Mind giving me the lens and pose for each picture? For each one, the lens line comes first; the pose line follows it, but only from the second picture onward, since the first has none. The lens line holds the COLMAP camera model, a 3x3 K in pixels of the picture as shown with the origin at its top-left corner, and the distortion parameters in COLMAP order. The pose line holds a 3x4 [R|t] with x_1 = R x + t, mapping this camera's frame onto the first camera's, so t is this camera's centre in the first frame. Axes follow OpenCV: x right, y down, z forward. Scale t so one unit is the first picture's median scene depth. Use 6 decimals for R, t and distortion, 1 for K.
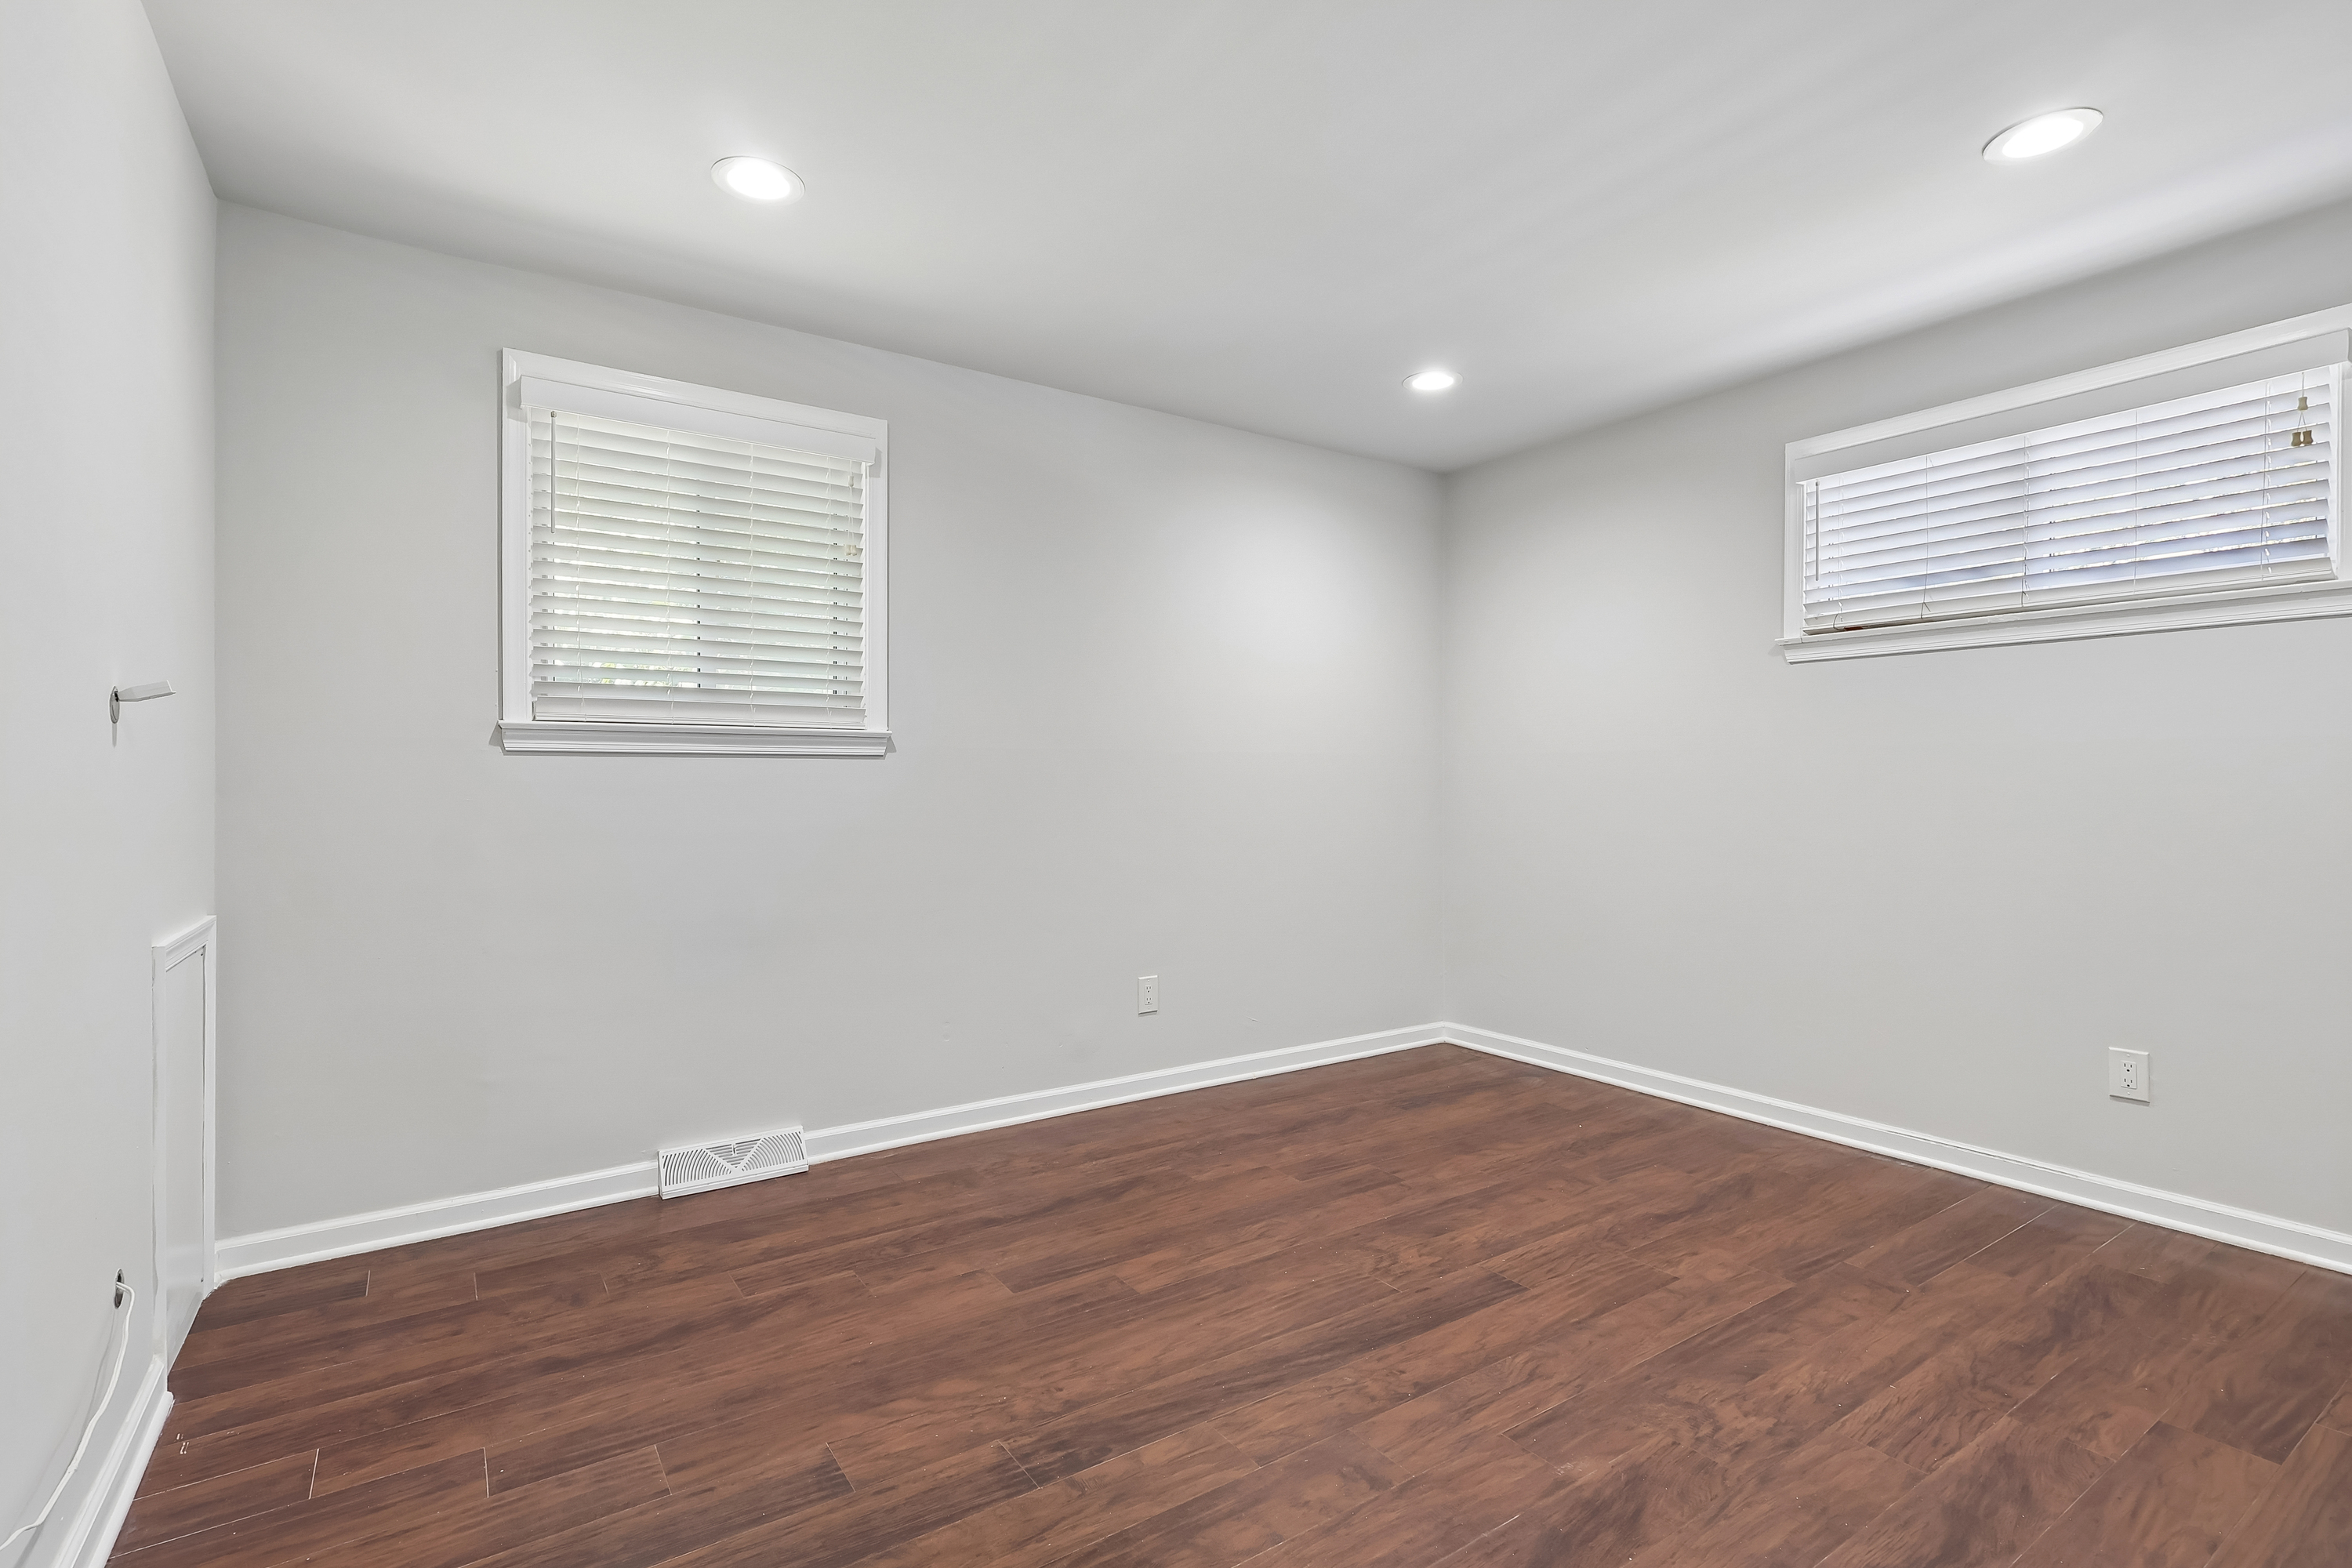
lens RADIAL K [[1096.3, 0, 1165.9], [0, 1096.3, 766.3], [0, 0, 1]] dist [-0.001312, 0.000693]
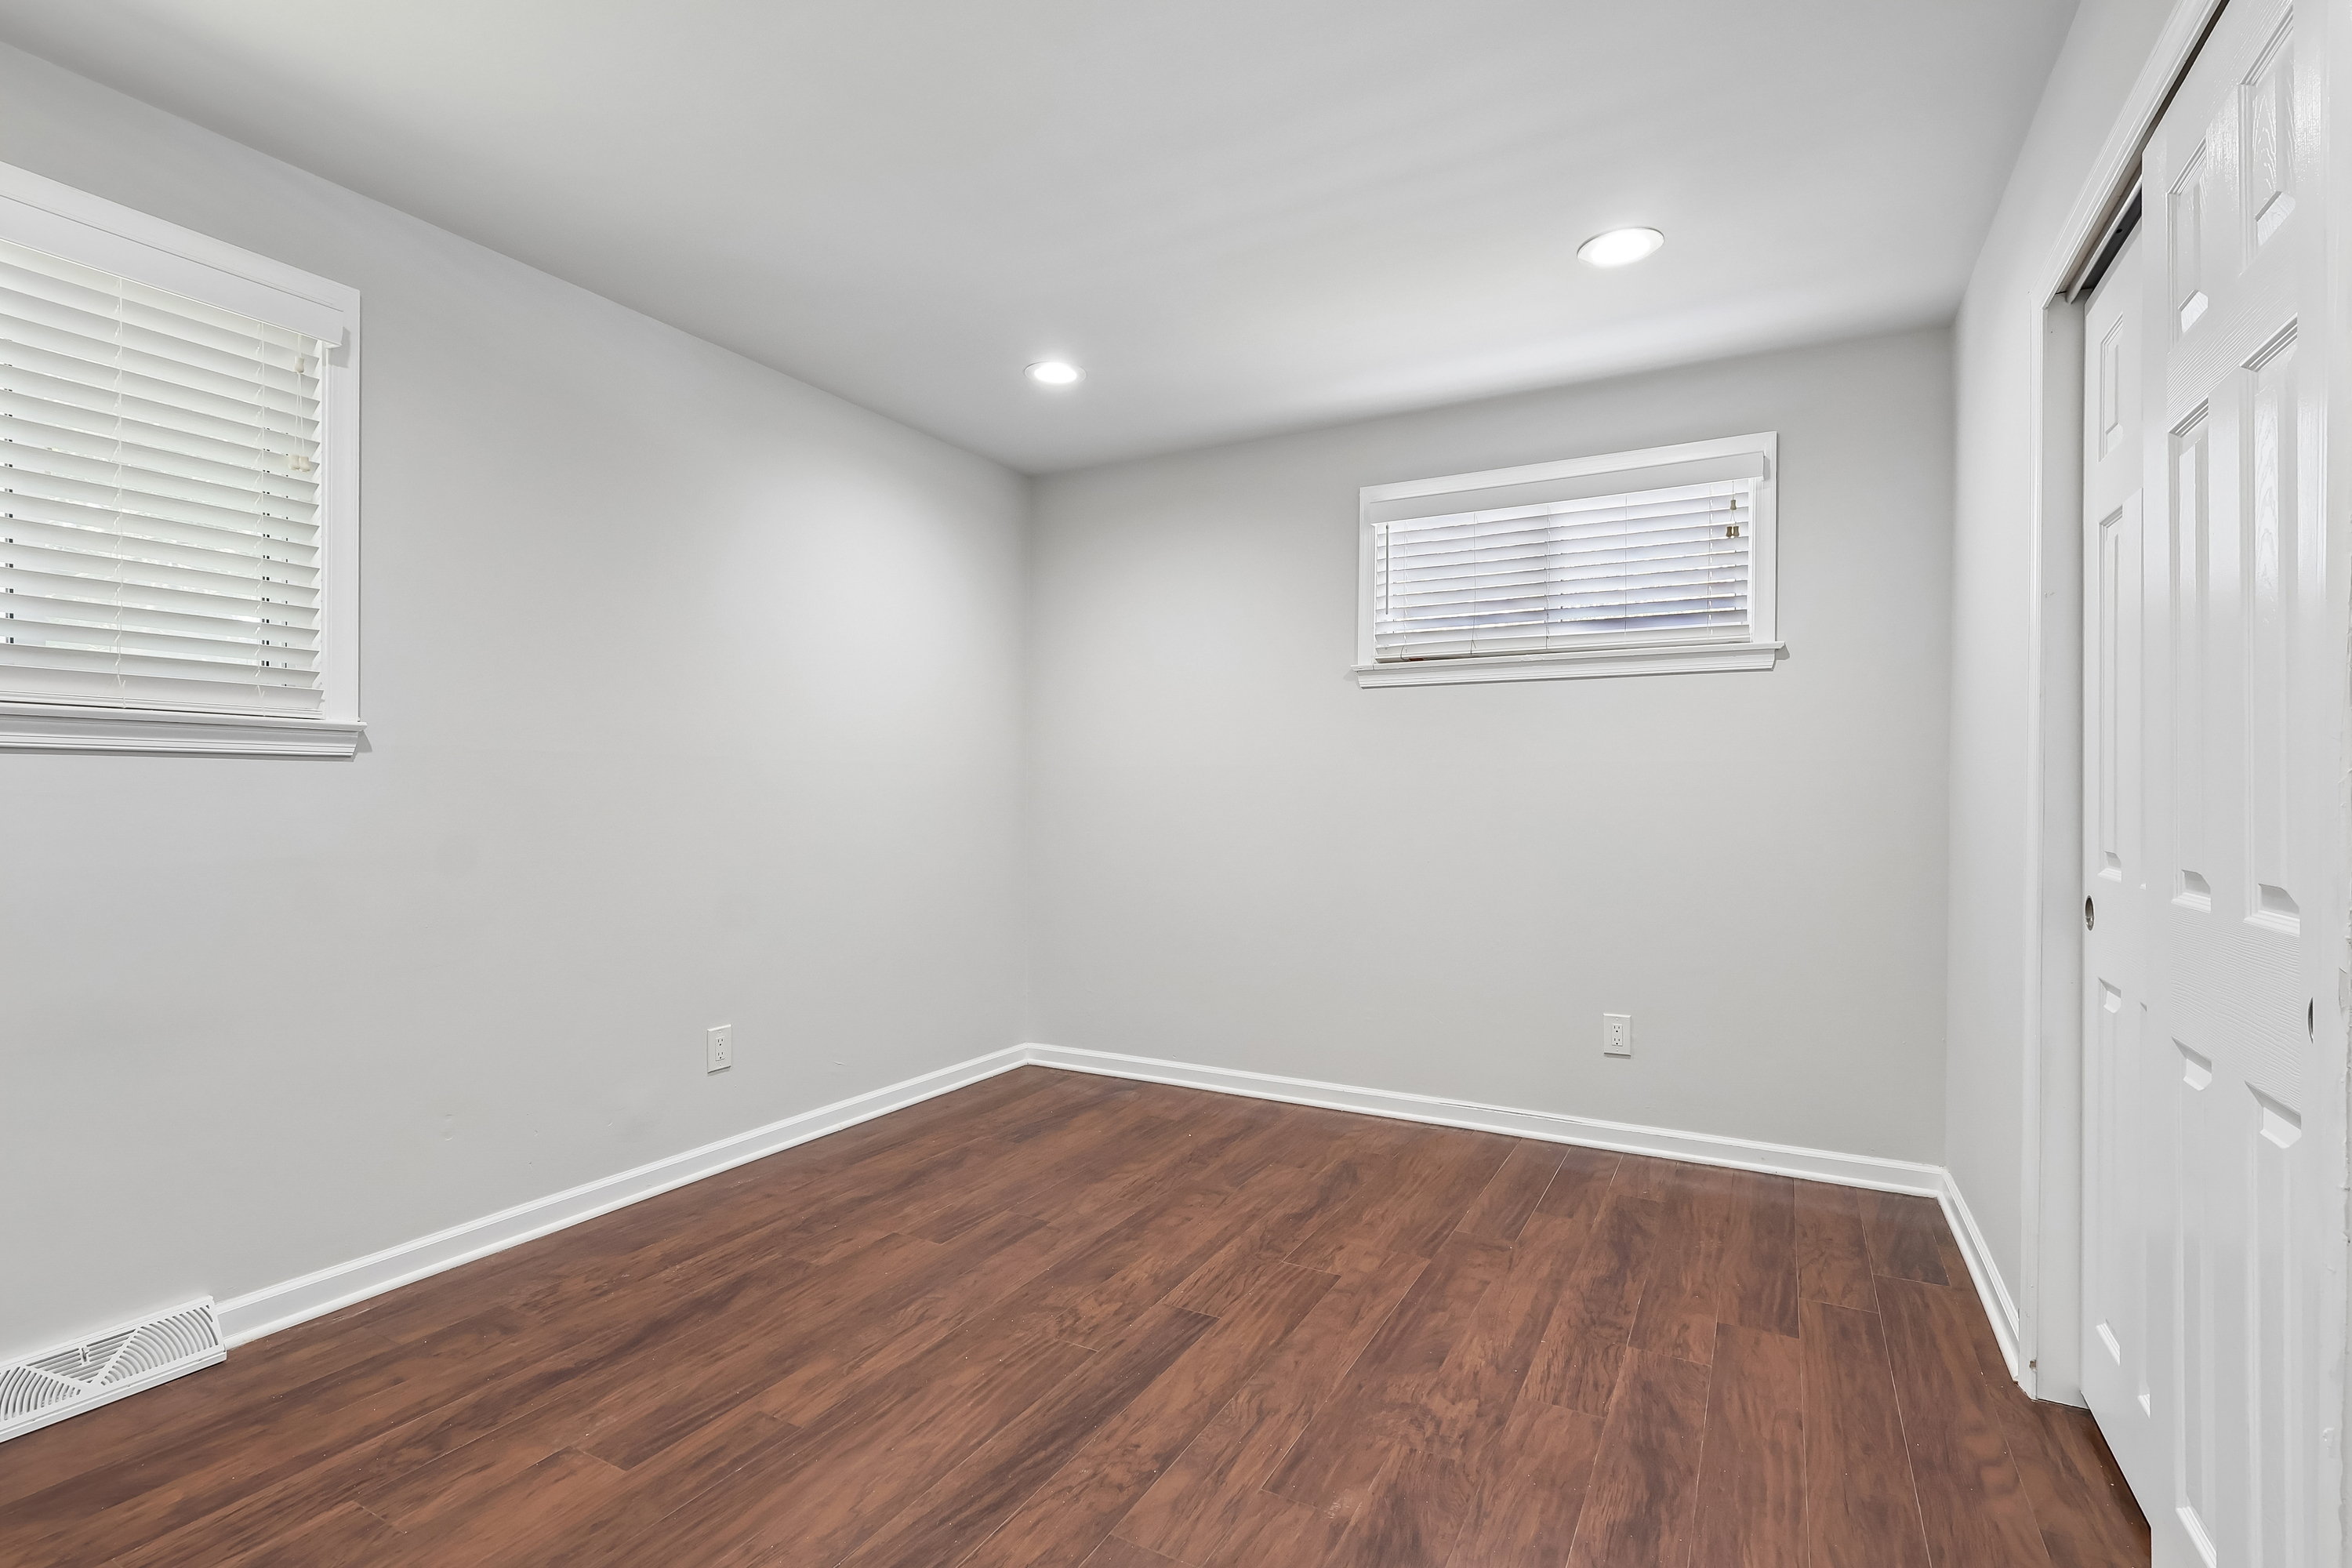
lens RADIAL K [[1098.4, 0, 1170.5], [0, 1098.4, 785.9], [0, 0, 1]] dist [-0.001810, 0.000600]
pose [[0.888217, 0.006811, 0.459373, -0.158291], [-0.009403, 0.999950, 0.003356, 0.003428], [-0.459327, -0.007300, 0.888237, 0.163142]]
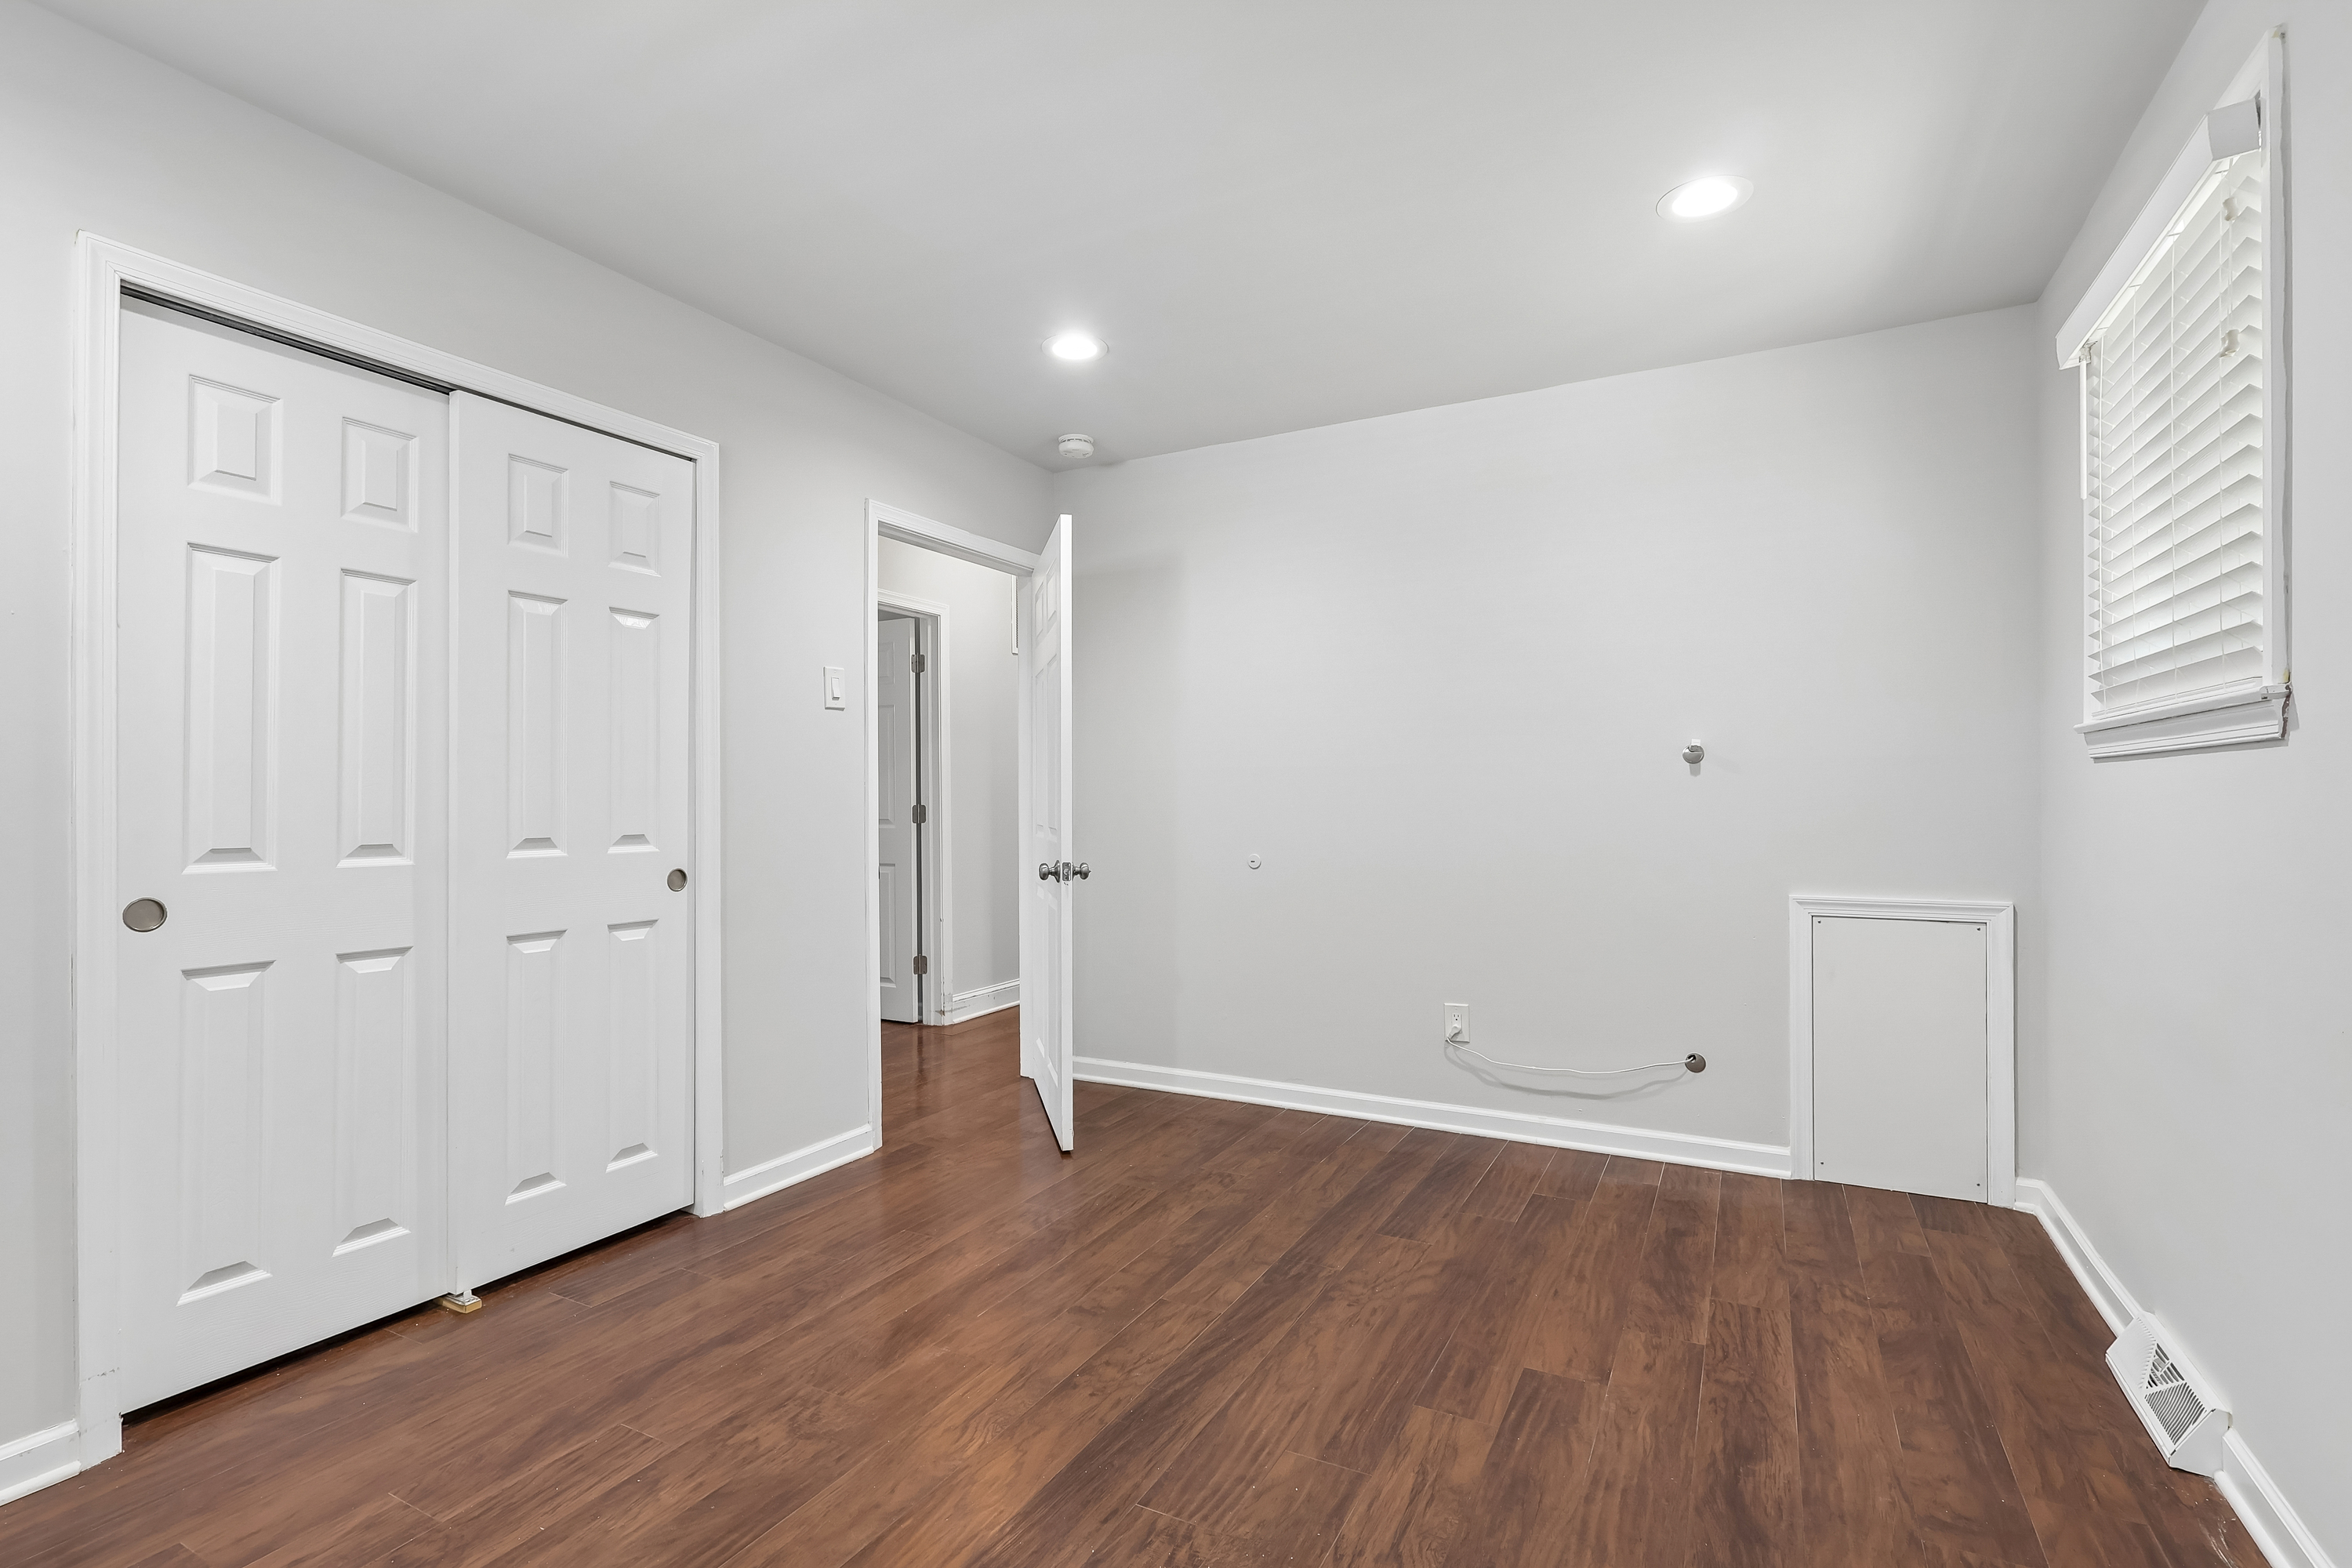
lens RADIAL K [[1093.4, 0, 1171.7], [0, 1093.4, 795.3], [0, 0, 1]] dist [0.001292, 0.000352]
pose [[-0.881914, 0.004447, -0.471390, 0.540316], [0.010555, 0.999891, -0.010315, 0.020973], [0.471293, -0.014072, -0.881864, 1.679053]]
